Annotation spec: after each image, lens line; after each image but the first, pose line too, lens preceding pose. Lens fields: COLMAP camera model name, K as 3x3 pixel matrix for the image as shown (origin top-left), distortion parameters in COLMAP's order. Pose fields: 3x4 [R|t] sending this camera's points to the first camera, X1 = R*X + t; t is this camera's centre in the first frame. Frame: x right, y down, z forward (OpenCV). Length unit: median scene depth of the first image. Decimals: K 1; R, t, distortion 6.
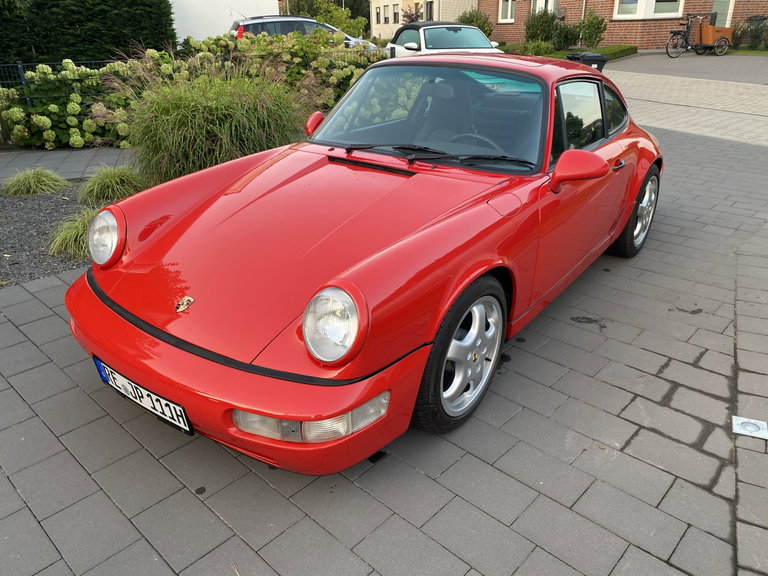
lens RADIAL K [[587.4, 0, 384.0], [0, 587.4, 288.0], [0, 0, 1]] dist [-0.003314, -0.002855]
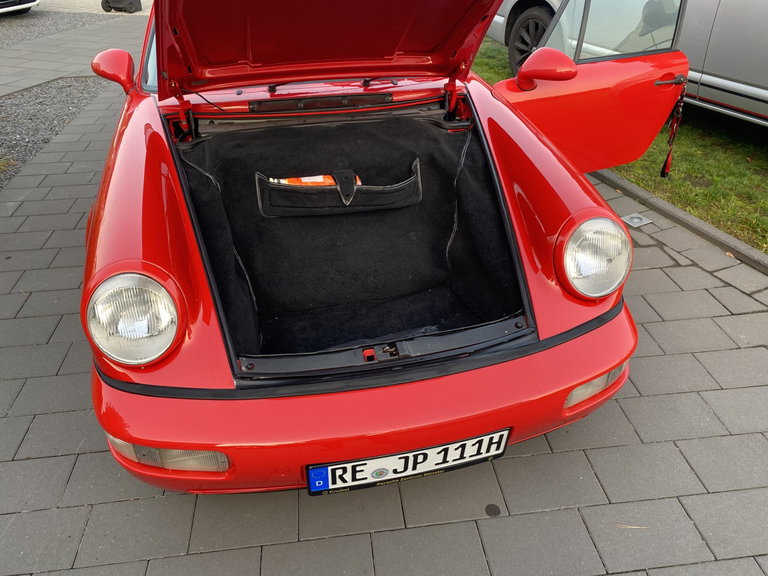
lens RADIAL K [[585.6, 0, 386.6], [0, 585.6, 286.9], [0, 0, 1]] dist [0.006429, -0.001787]
pose [[0.642042, -0.429356, 0.635166, -0.357362], [0.324454, 0.902794, 0.282300, -0.102869], [-0.694631, 0.024834, 0.718937, 0.210607]]
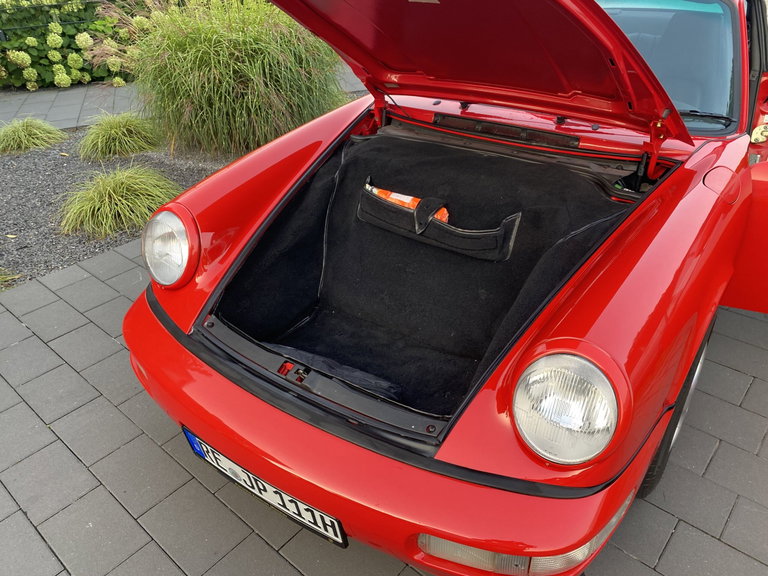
lens RADIAL K [[585.6, 0, 386.6], [0, 585.6, 286.9], [0, 0, 1]] dist [0.006429, -0.001787]
pose [[0.998997, -0.041754, 0.016175, -0.110862], [0.039321, 0.990838, 0.129202, -0.062419], [-0.021422, -0.128436, 0.991486, 0.133006]]
